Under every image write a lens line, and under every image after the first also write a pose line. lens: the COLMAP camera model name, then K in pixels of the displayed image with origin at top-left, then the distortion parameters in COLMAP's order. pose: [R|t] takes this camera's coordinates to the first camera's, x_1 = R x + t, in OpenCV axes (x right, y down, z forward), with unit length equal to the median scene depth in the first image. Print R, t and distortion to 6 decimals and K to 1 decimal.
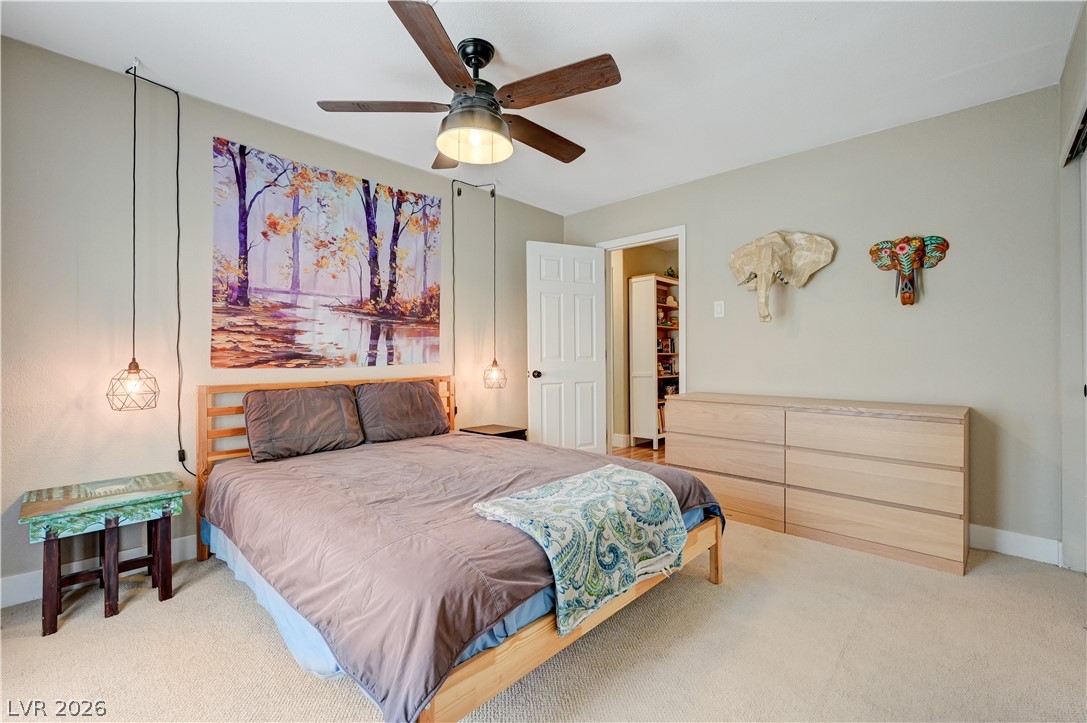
lens RADIAL K [[467.9, 0, 542.5], [0, 467.9, 353.9], [0, 0, 1]] dist [-0.000680, -0.000071]
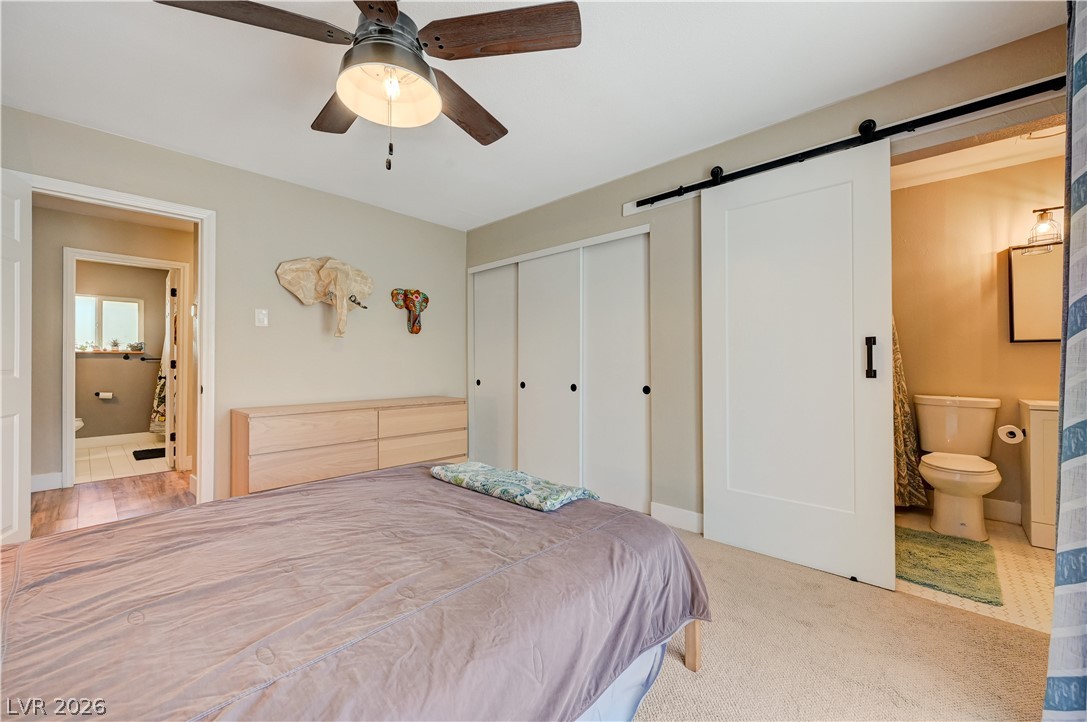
lens RADIAL K [[435.5, 0, 546.4], [0, 435.5, 359.6], [0, 0, 1]] dist [0.000543, -0.000222]
pose [[-0.015249, 0.011270, 0.999820, -0.666535], [0.000006, 0.999936, -0.011271, -0.002240], [-0.999884, -0.000166, -0.015248, 0.579979]]
